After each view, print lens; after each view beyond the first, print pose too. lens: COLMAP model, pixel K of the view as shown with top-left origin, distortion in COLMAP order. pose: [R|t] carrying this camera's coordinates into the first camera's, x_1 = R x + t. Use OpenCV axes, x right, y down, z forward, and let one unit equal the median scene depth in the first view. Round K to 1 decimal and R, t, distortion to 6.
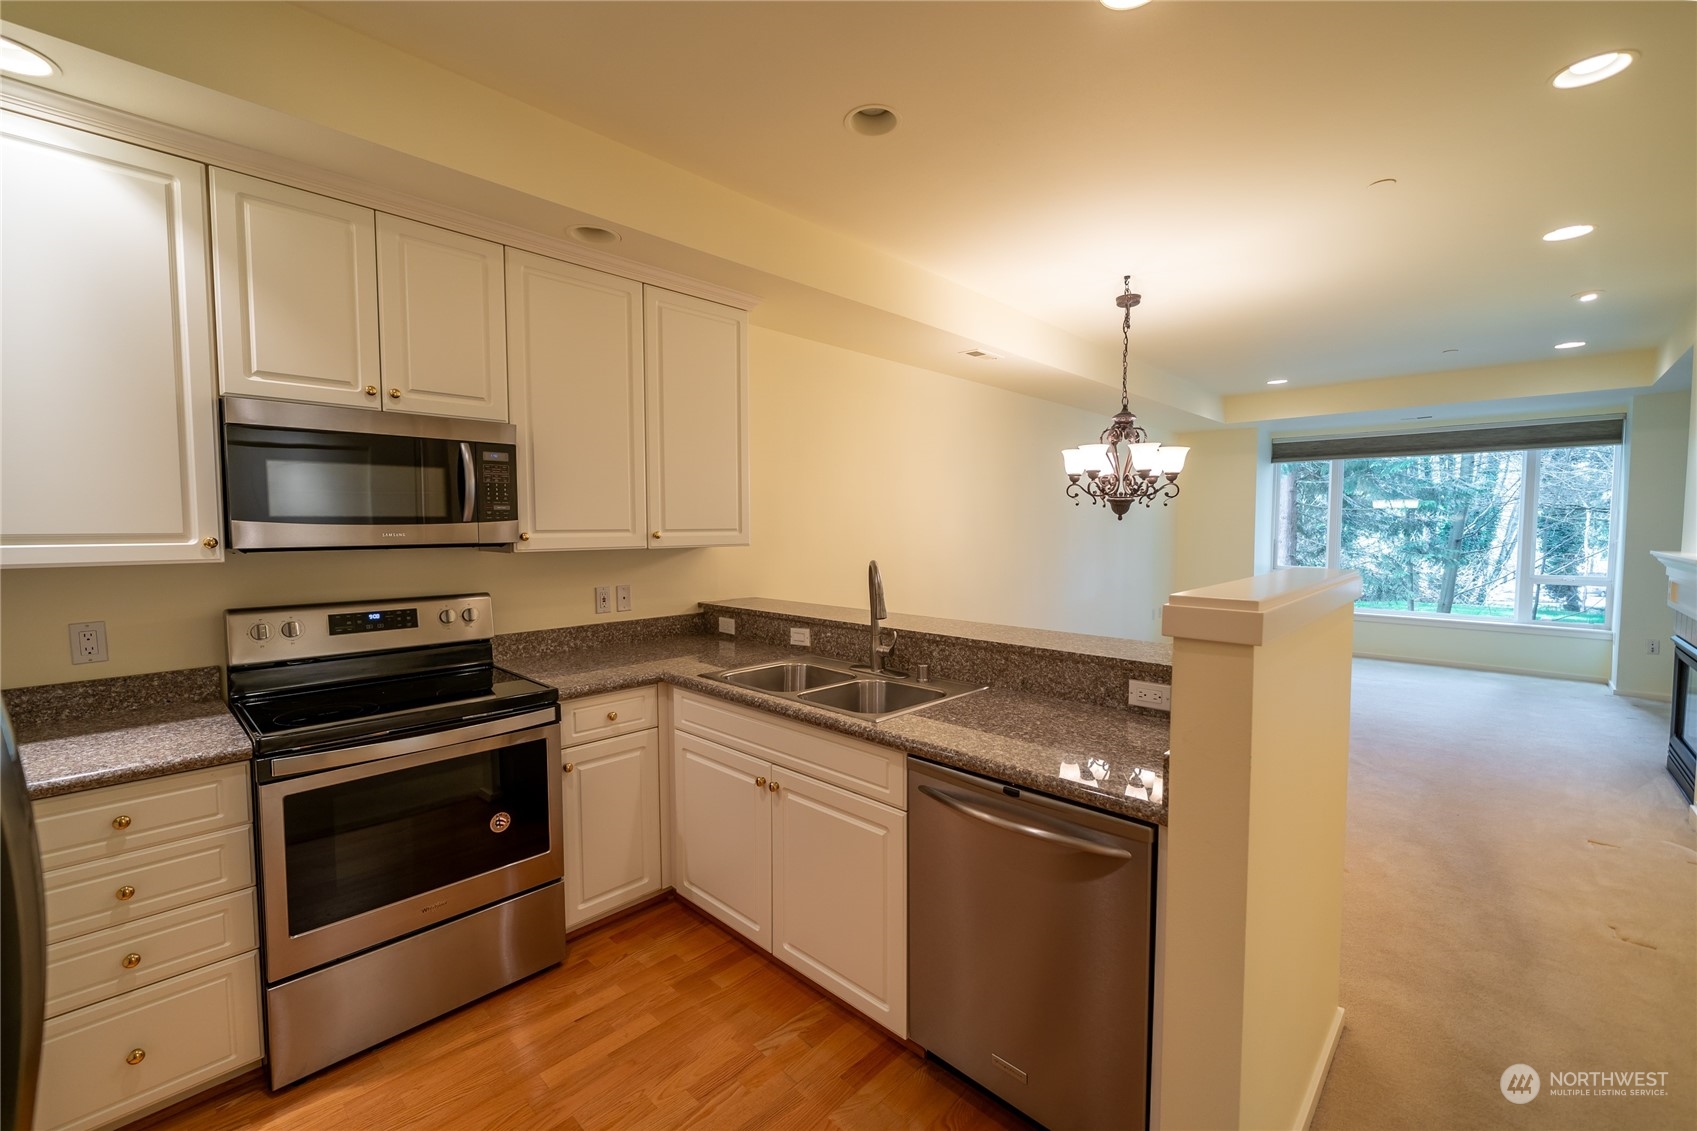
lens RADIAL K [[705.0, 0, 841.8], [0, 705.0, 566.4], [0, 0, 1]] dist [0.000707, 0.000098]
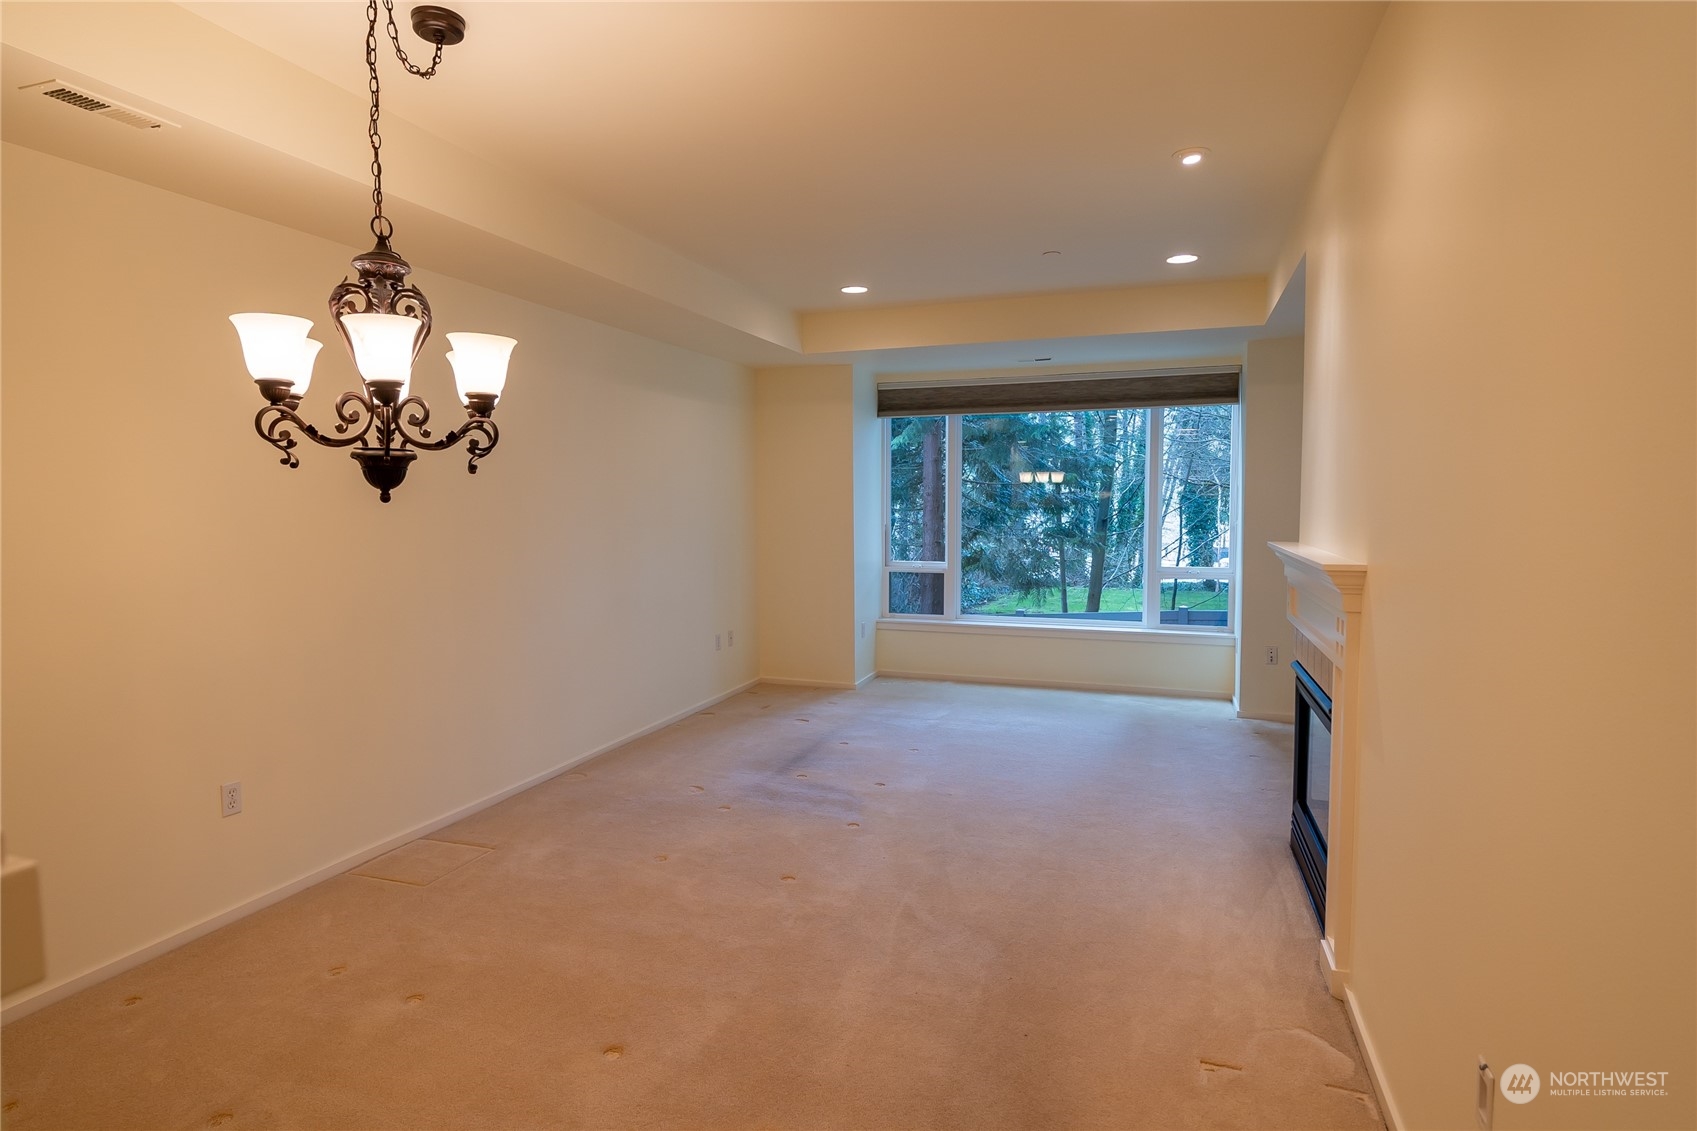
lens RADIAL K [[915.5, 0, 837.1], [0, 915.5, 564.9], [0, 0, 1]] dist [-0.001804, -0.000578]
pose [[0.914742, -0.031086, 0.402841, 0.260210], [0.027416, 0.999513, 0.014875, -0.016998], [-0.403108, -0.002563, 0.915149, 0.228831]]
